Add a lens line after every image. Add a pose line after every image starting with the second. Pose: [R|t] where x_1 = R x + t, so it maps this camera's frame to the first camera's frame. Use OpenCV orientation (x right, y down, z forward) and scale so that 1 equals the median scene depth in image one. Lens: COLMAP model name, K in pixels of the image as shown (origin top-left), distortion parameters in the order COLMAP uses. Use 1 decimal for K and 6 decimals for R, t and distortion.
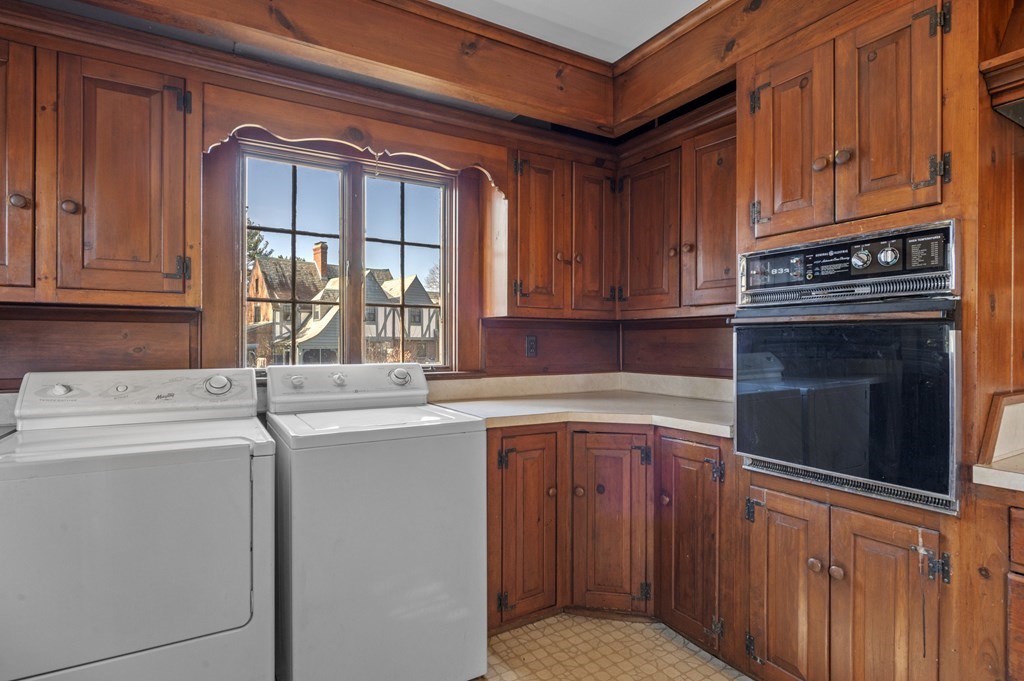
lens RADIAL K [[508.2, 0, 502.8], [0, 508.2, 342.4], [0, 0, 1]] dist [-0.010878, 0.001050]
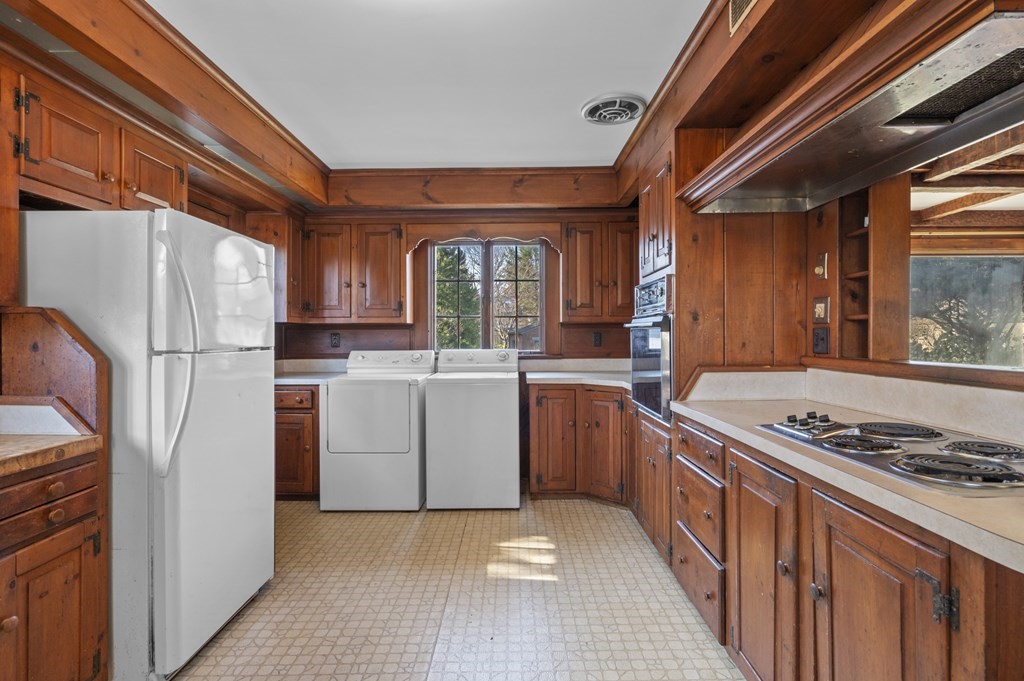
lens RADIAL K [[508.2, 0, 520.0], [0, 508.2, 335.9], [0, 0, 1]] dist [-0.010878, 0.001050]
pose [[0.861990, -0.004364, -0.506906, 0.859090], [0.005050, 0.999987, -0.000023, -0.007578], [0.506900, -0.002540, 0.862001, -0.608559]]
